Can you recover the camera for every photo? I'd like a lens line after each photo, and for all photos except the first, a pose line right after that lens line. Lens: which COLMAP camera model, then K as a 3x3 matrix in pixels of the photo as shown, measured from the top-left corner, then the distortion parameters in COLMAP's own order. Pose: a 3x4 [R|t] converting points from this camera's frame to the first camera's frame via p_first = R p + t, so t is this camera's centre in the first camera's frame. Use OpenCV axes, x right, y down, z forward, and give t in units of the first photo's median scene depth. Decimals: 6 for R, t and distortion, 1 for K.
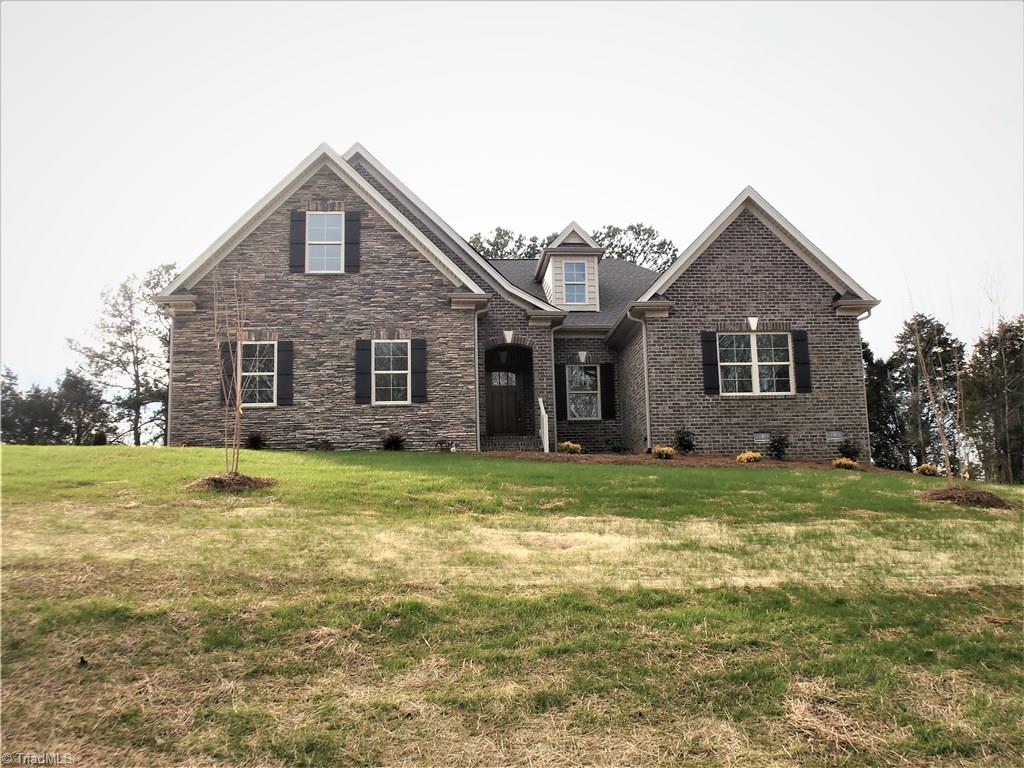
lens RADIAL K [[985.2, 0, 512.0], [0, 985.2, 384.0], [0, 0, 1]] dist [-0.000055, -0.000136]
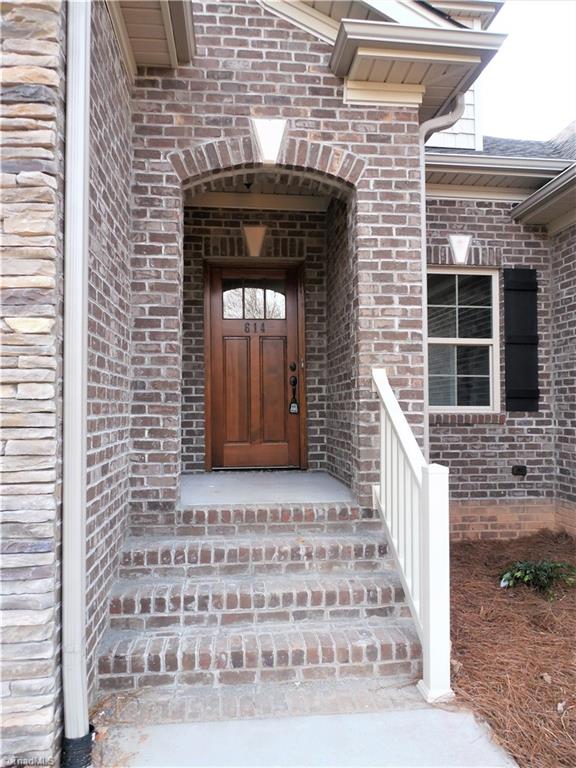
lens RADIAL K [[542.8, 0, 283.4], [0, 542.8, 387.5], [0, 0, 1]] dist [-0.009445, -0.004087]
pose [[0.999421, 0.026809, 0.020936, -0.000814], [-0.029363, 0.990662, 0.133142, -0.000086], [-0.017171, -0.133679, 0.990876, 0.843411]]
